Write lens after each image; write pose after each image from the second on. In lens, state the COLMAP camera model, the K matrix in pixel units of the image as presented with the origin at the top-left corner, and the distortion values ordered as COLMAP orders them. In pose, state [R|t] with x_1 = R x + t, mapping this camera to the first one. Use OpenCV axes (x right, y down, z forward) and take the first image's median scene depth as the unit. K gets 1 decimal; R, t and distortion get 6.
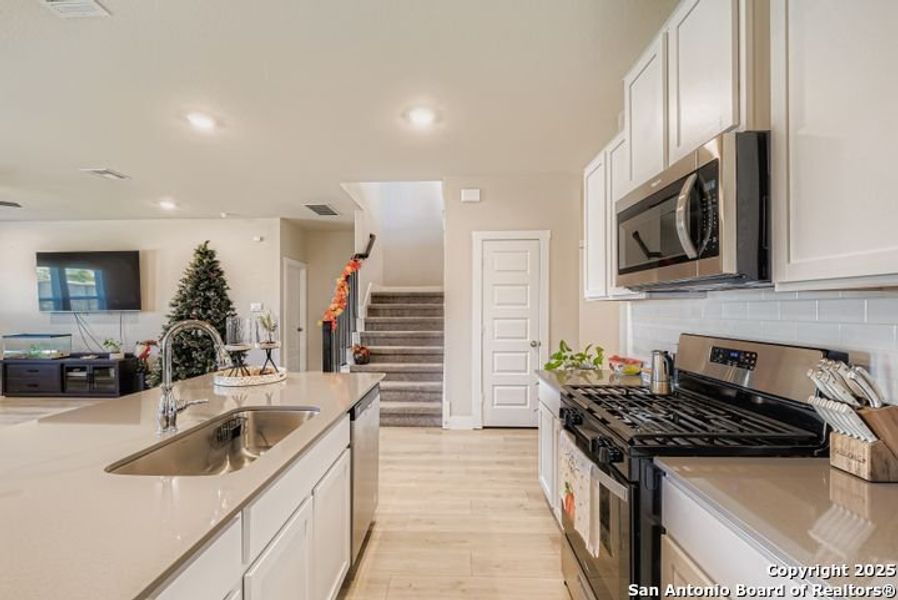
lens RADIAL K [[394.6, 0, 442.6], [0, 394.6, 305.5], [0, 0, 1]] dist [-0.002545, -0.000511]
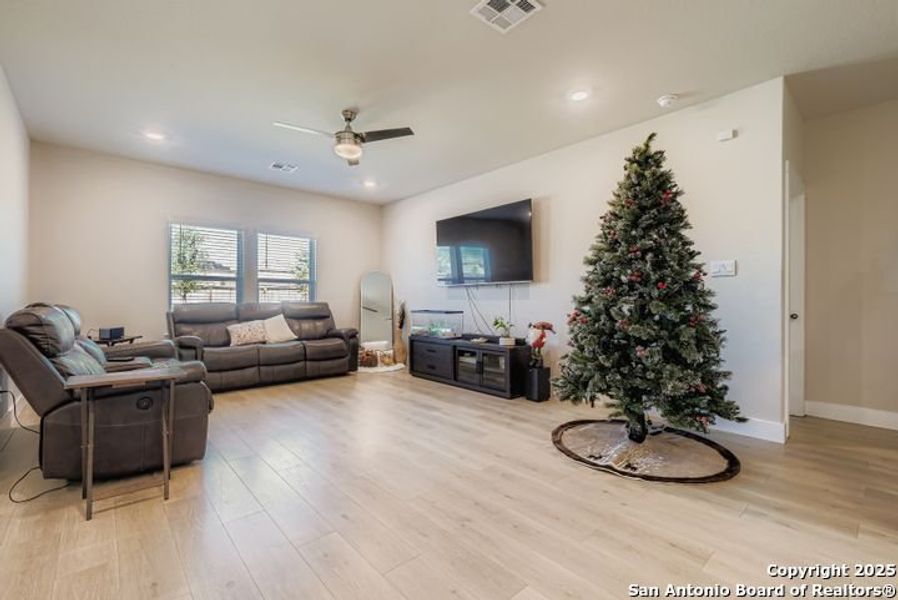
lens RADIAL K [[394.6, 0, 442.6], [0, 394.6, 305.5], [0, 0, 1]] dist [-0.002545, -0.000511]
pose [[0.682154, 0.013554, -0.731083, -0.367057], [-0.002641, 0.999867, 0.016073, 0.048852], [0.731204, -0.009033, 0.682099, 0.403918]]
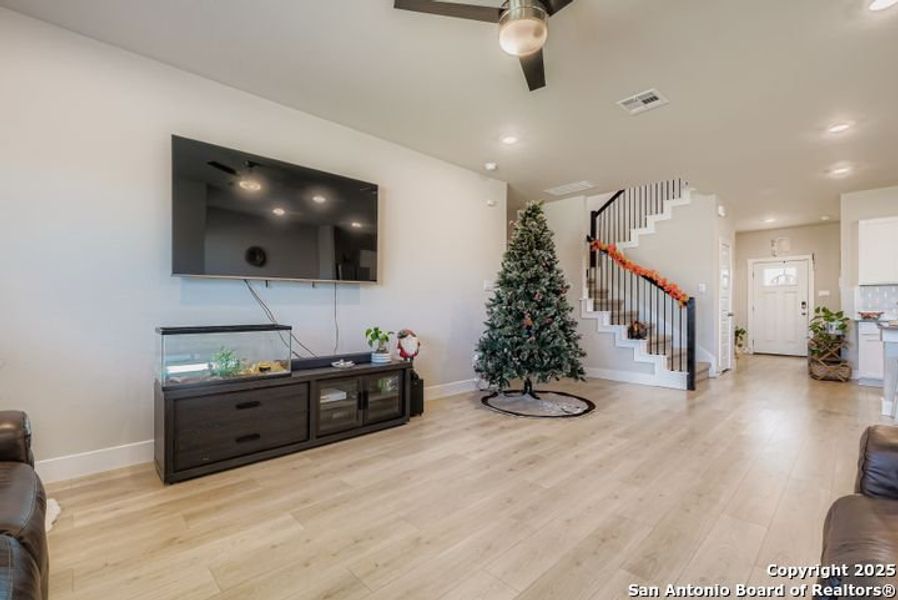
lens RADIAL K [[394.6, 0, 442.6], [0, 394.6, 305.5], [0, 0, 1]] dist [-0.002545, -0.000511]
pose [[0.697924, 0.005479, 0.716151, -1.194788], [-0.015485, 0.999852, 0.007442, 0.043936], [-0.716004, -0.016283, 0.697906, 0.518685]]
